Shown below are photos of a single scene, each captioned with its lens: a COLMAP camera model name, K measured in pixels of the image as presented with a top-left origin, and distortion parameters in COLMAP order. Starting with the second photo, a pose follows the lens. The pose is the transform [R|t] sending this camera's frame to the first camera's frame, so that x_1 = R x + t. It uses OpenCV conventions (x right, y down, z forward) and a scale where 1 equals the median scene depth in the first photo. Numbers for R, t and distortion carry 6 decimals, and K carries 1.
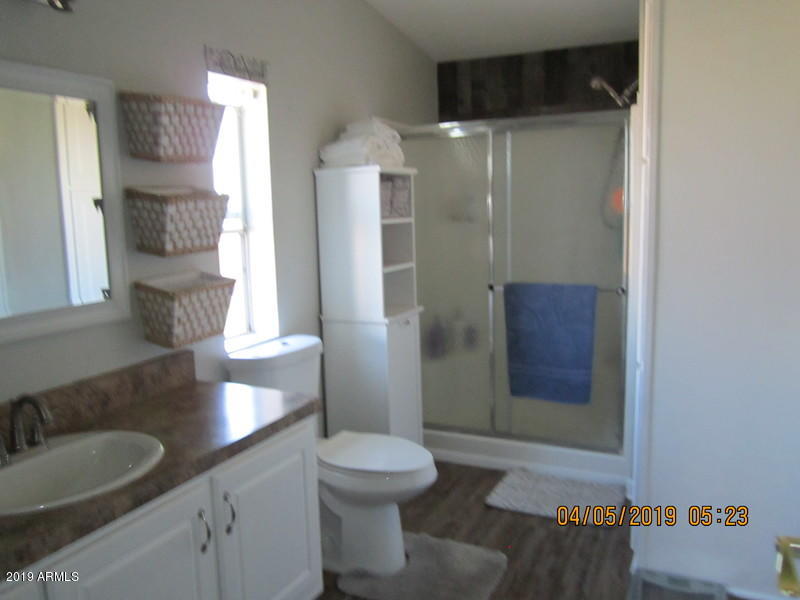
lens RADIAL K [[668.7, 0, 399.2], [0, 668.7, 298.6], [0, 0, 1]] dist [-0.013442, -0.019561]
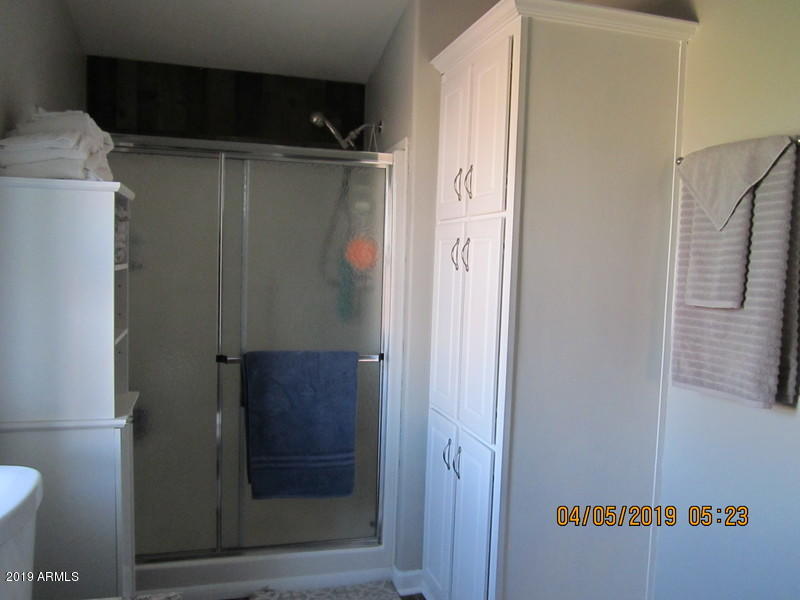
lens RADIAL K [[668.7, 0, 401.1], [0, 668.7, 302.2], [0, 0, 1]] dist [-0.013442, -0.019561]
pose [[0.739518, -0.000270, 0.673137, -0.225116], [0.048235, 0.997450, -0.052592, -0.031710], [-0.671407, 0.071361, 0.737645, 0.303999]]
